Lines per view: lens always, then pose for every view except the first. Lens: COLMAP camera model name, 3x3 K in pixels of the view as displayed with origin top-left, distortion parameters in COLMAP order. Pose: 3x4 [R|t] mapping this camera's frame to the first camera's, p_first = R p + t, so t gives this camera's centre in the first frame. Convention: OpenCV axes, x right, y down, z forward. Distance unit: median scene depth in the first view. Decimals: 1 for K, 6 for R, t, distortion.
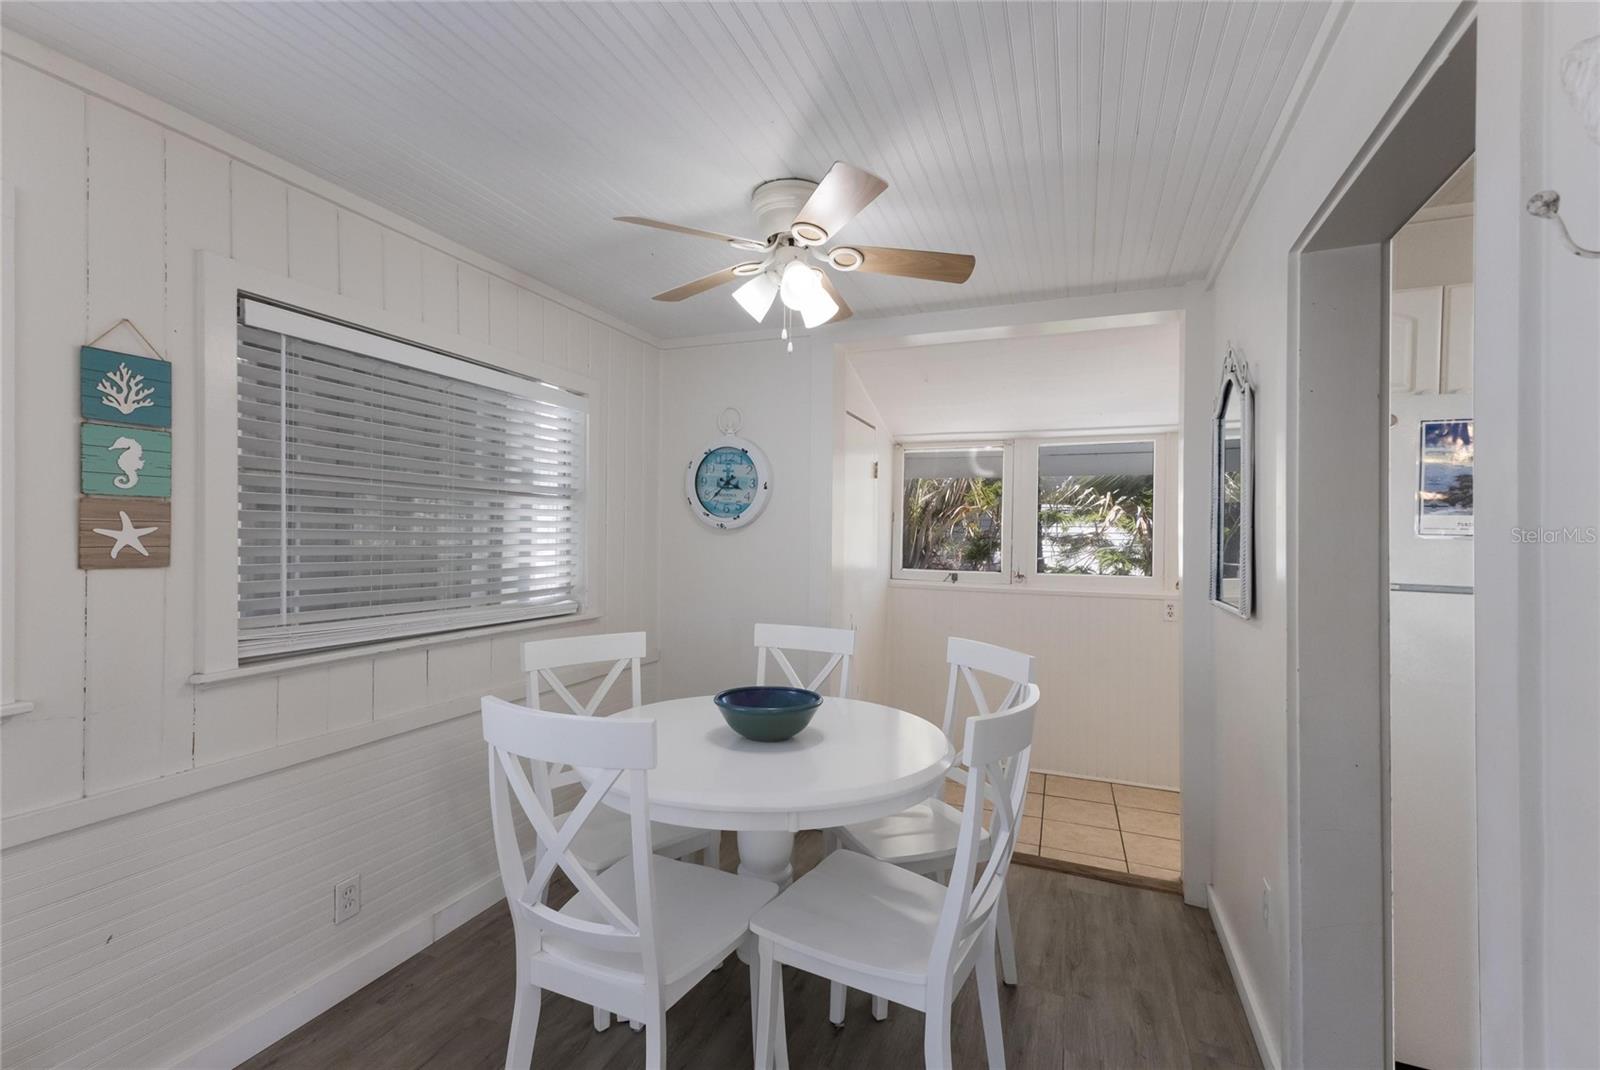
lens RADIAL K [[695.3, 0, 807.8], [0, 695.3, 538.8], [0, 0, 1]] dist [0.025539, 0.000375]
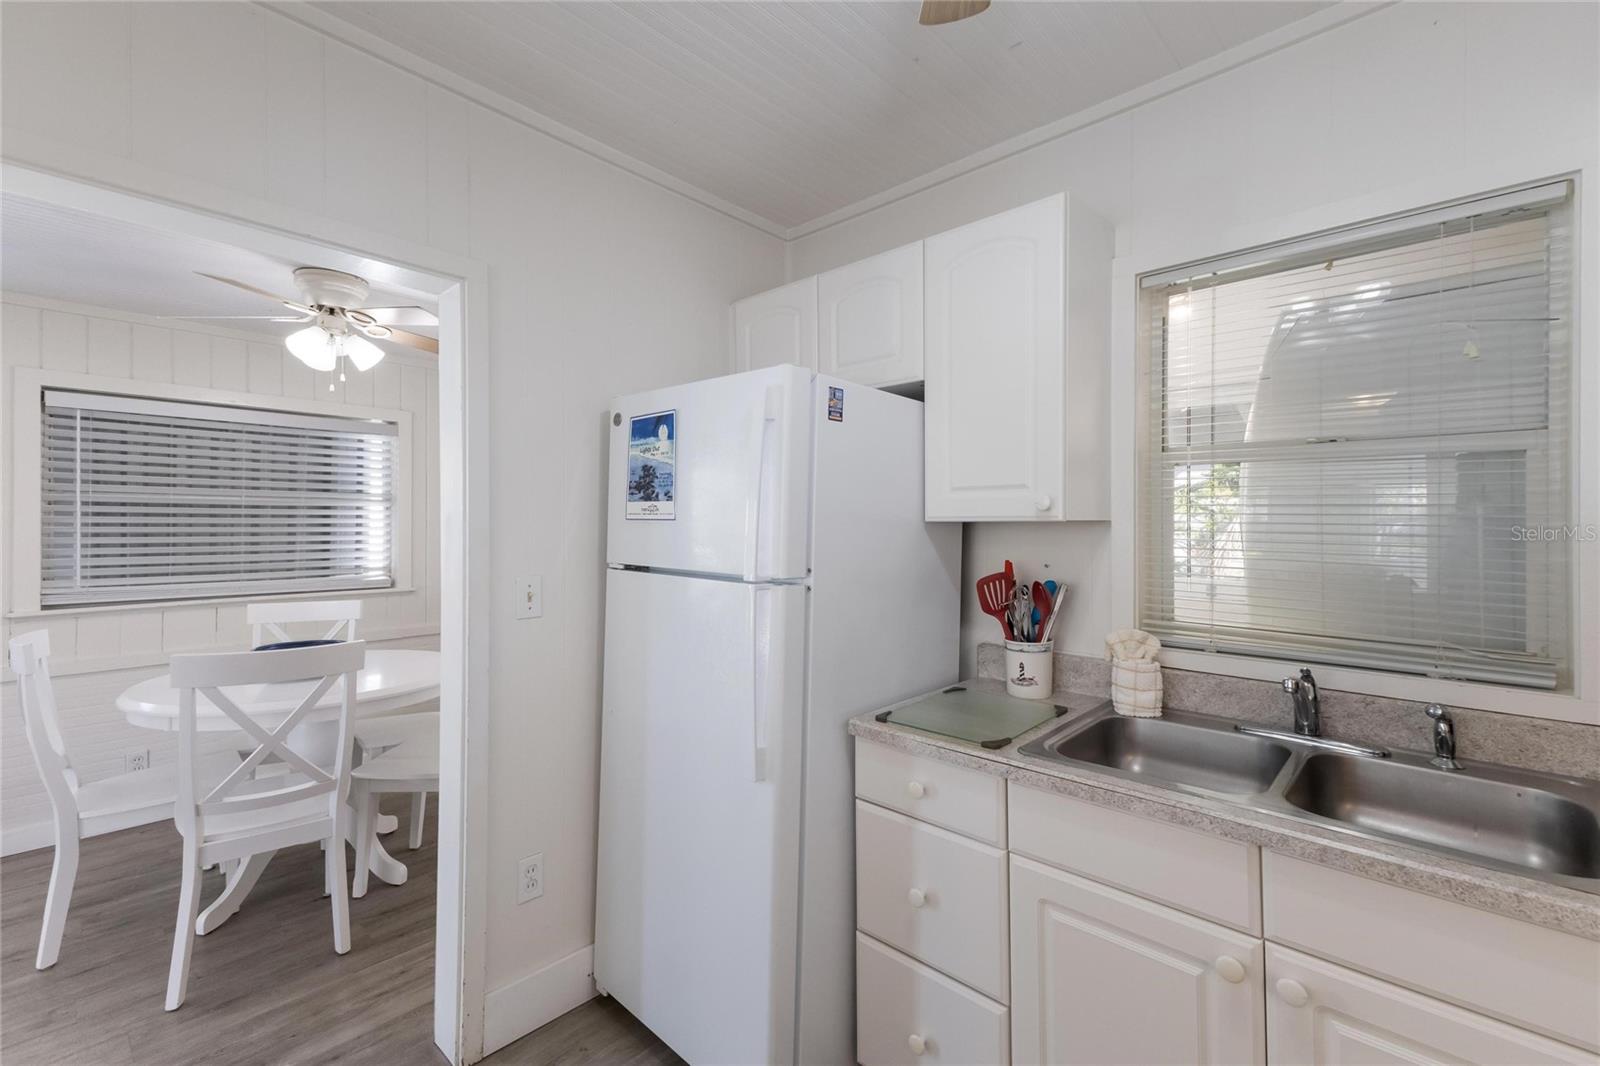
lens RADIAL K [[695.3, 0, 805.9], [0, 695.3, 517.7], [0, 0, 1]] dist [0.025539, 0.000375]
pose [[0.929857, -0.016280, -0.367560, 1.336179], [0.010420, 0.999785, -0.017921, 0.011031], [0.367773, 0.012834, 0.929827, 0.078312]]
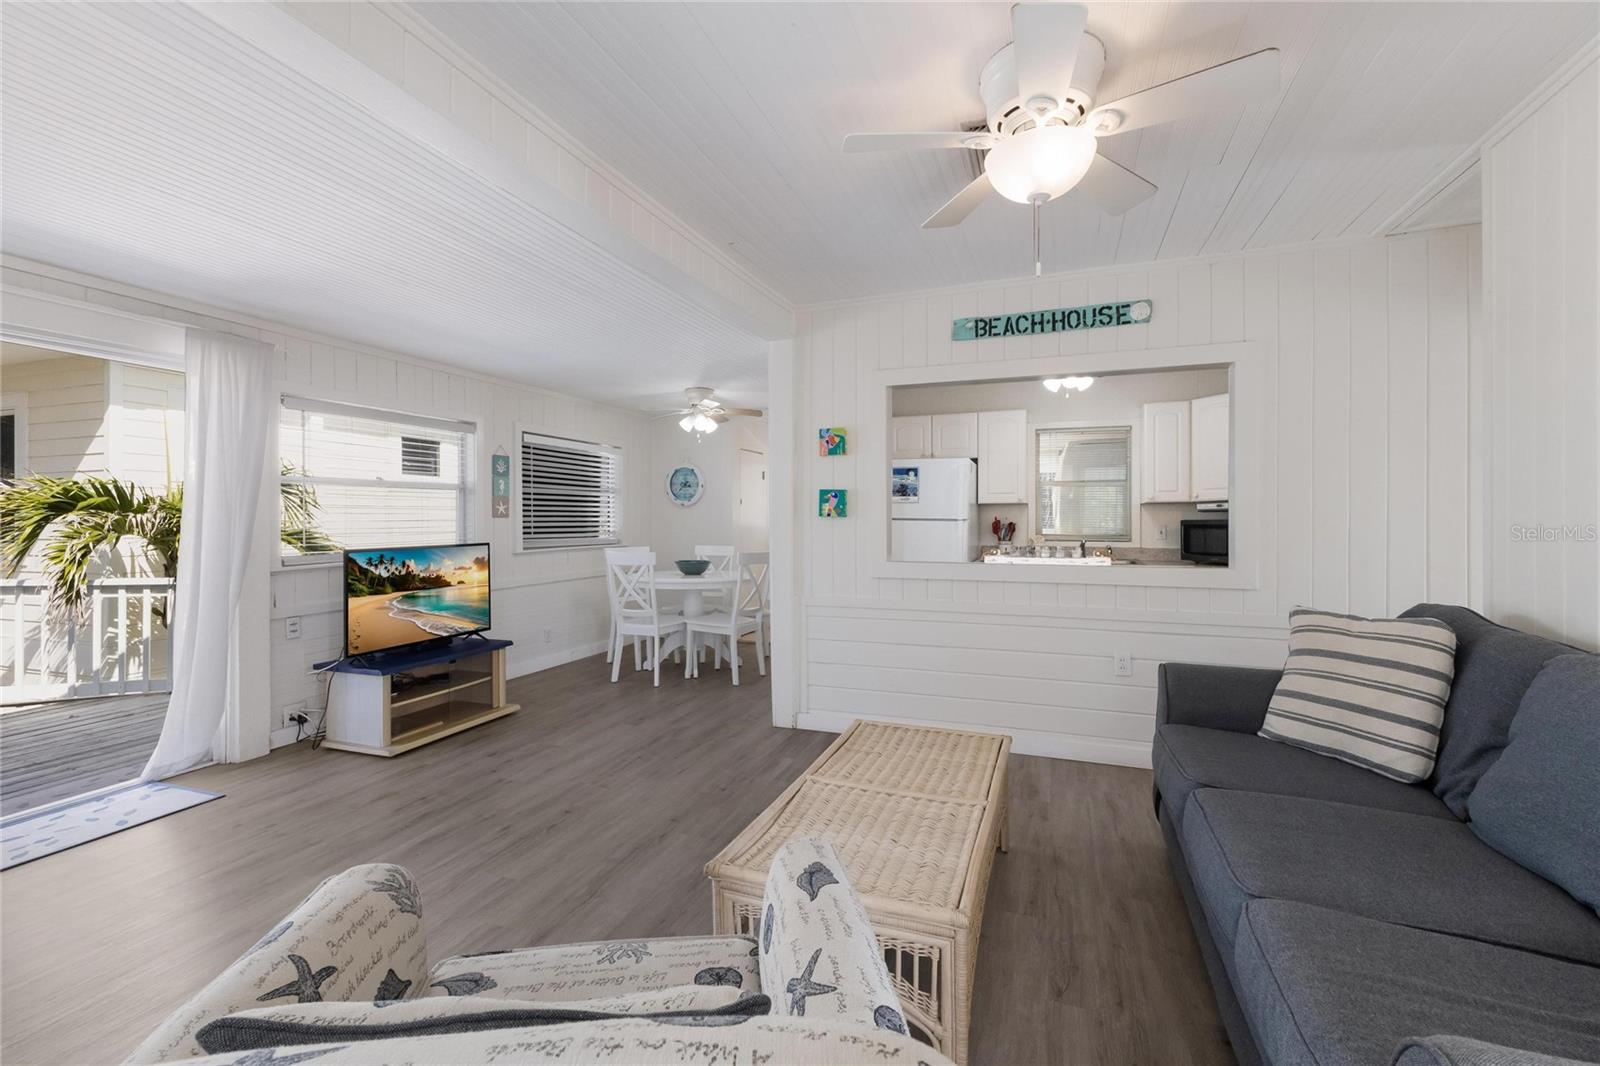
lens RADIAL K [[695.3, 0, 798.7], [0, 695.3, 523.7], [0, 0, 1]] dist [0.025539, 0.000375]
pose [[0.999893, -0.014180, 0.003563, 0.374378], [0.014168, 0.999894, 0.003344, 0.064191], [-0.003610, -0.003293, 0.999988, -1.907342]]
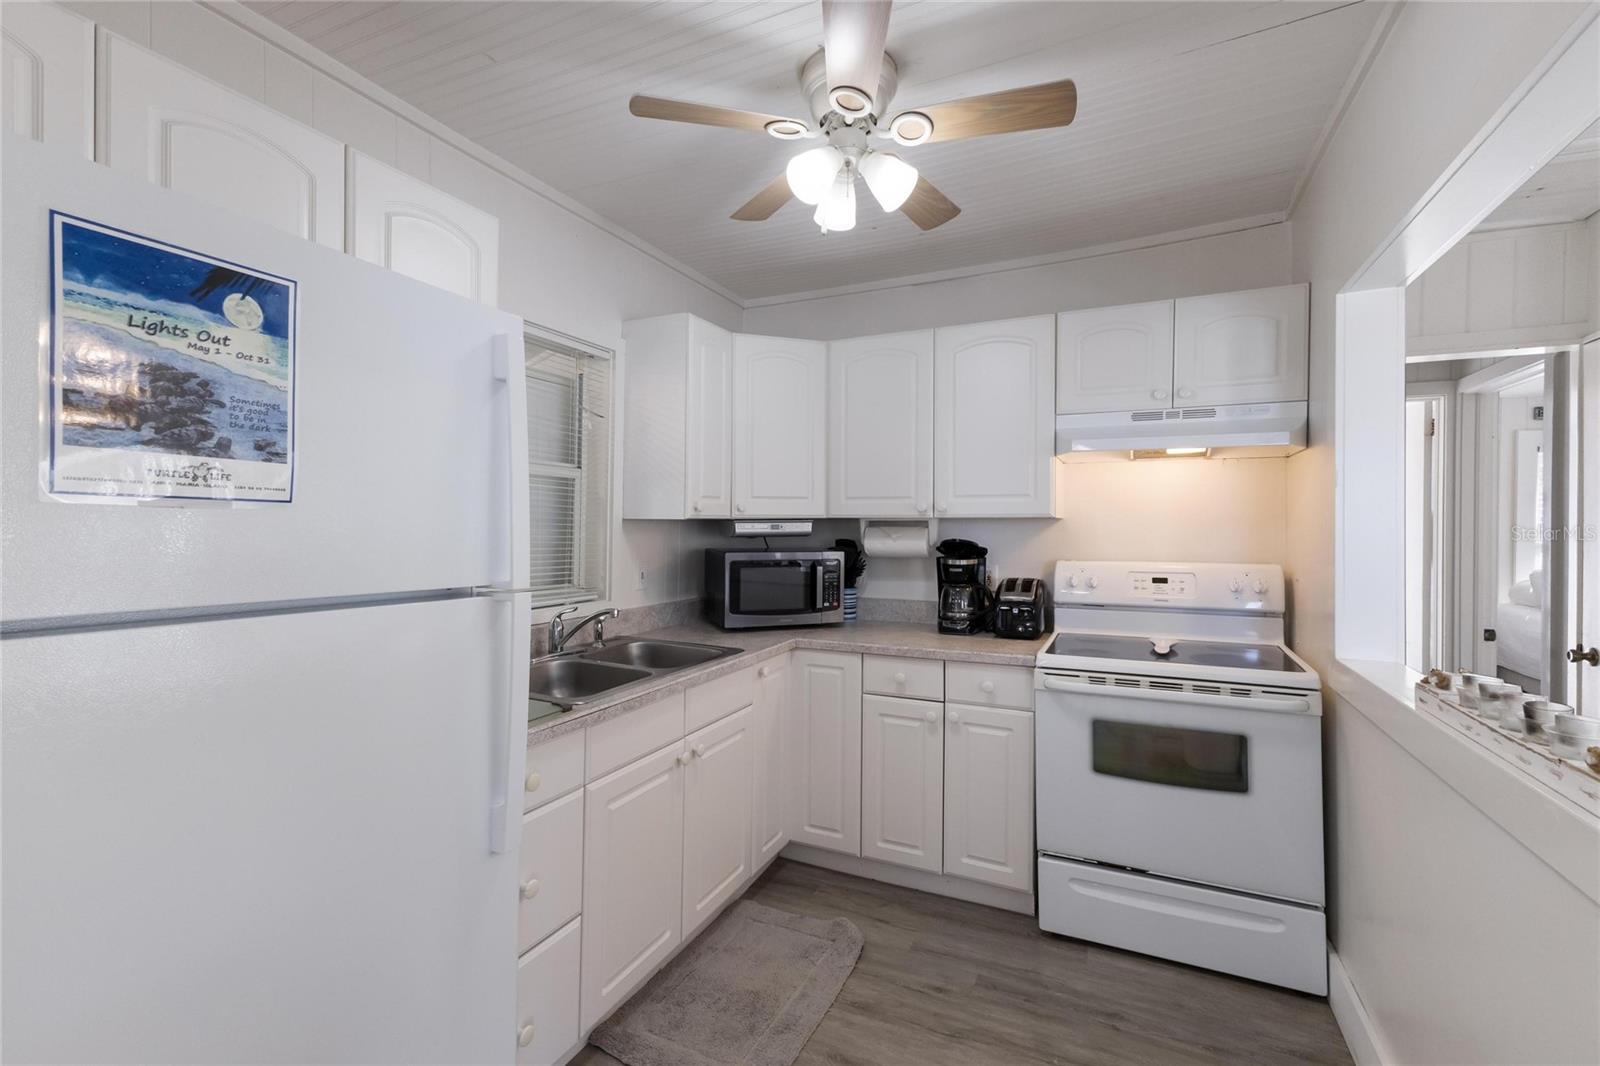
lens RADIAL K [[695.3, 0, 807.6], [0, 695.3, 526.8], [0, 0, 1]] dist [0.025539, 0.000375]
pose [[0.073454, -0.015539, 0.997178, 0.432422], [-0.002983, 0.999871, 0.015800, 0.004231], [-0.997294, -0.004135, 0.073399, 0.477573]]
